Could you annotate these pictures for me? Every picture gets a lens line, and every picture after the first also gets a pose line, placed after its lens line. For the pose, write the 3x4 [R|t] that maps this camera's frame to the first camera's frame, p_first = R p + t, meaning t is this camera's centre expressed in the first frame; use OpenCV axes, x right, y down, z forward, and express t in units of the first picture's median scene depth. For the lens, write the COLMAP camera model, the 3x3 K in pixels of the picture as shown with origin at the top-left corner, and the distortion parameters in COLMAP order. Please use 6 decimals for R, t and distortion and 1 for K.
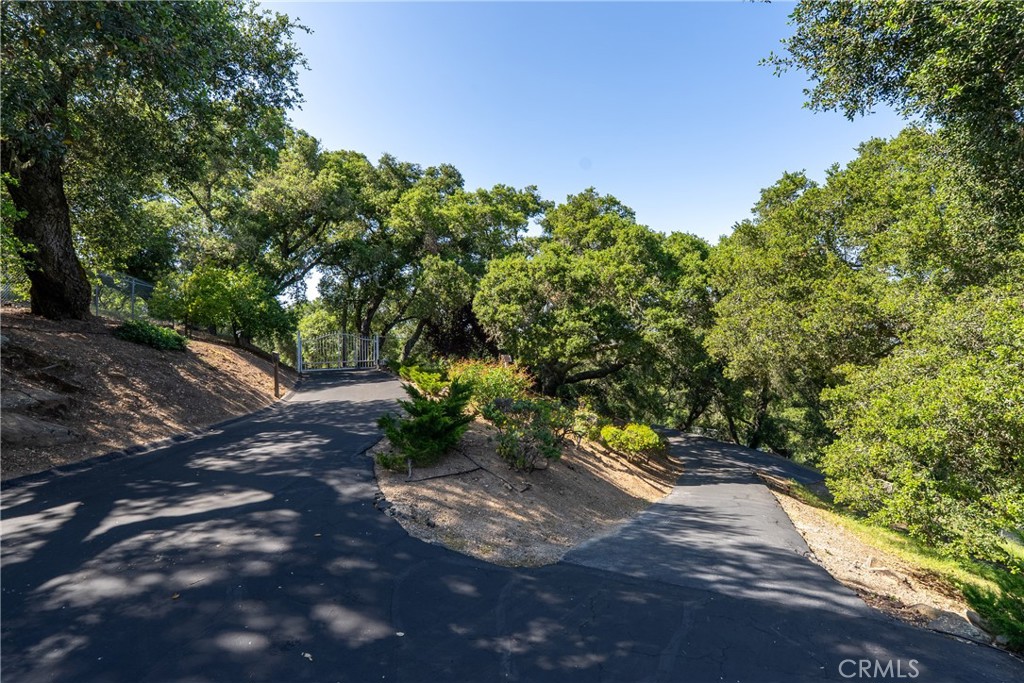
lens RADIAL K [[463.3, 0, 512.6], [0, 463.3, 340.9], [0, 0, 1]] dist [-0.000475, -0.000143]
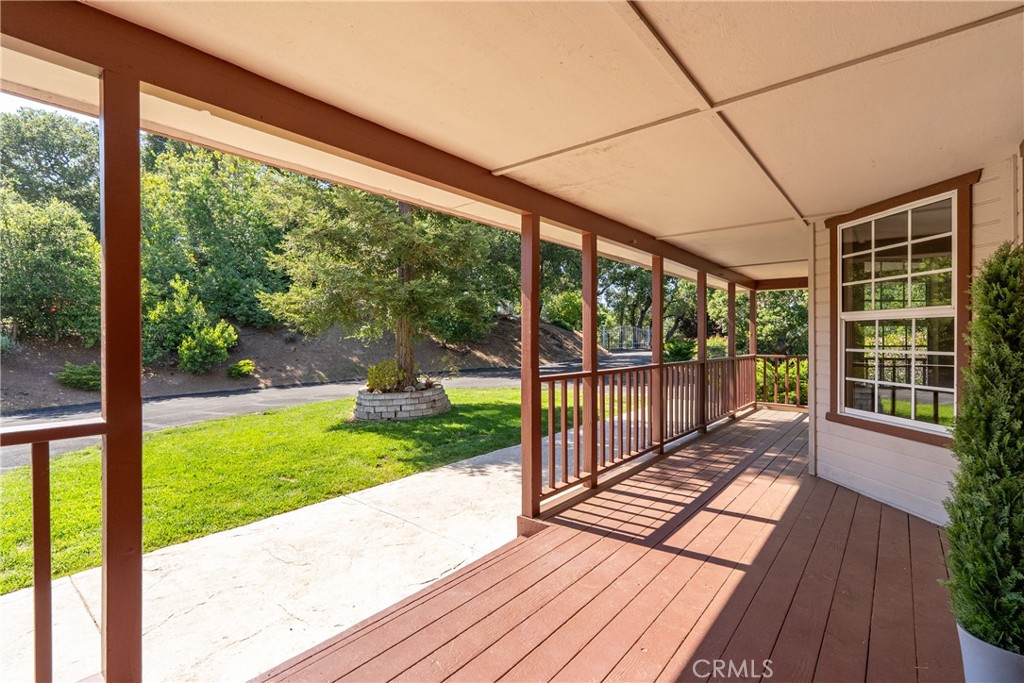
lens RADIAL K [[463.3, 0, 513.6], [0, 463.3, 341.4], [0, 0, 1]] dist [-0.000475, -0.000143]
pose [[0.859341, 0.004930, -0.511379, 0.187047], [-0.003296, 0.999986, 0.004101, 0.046037], [0.511392, -0.001838, 0.859346, -0.918627]]
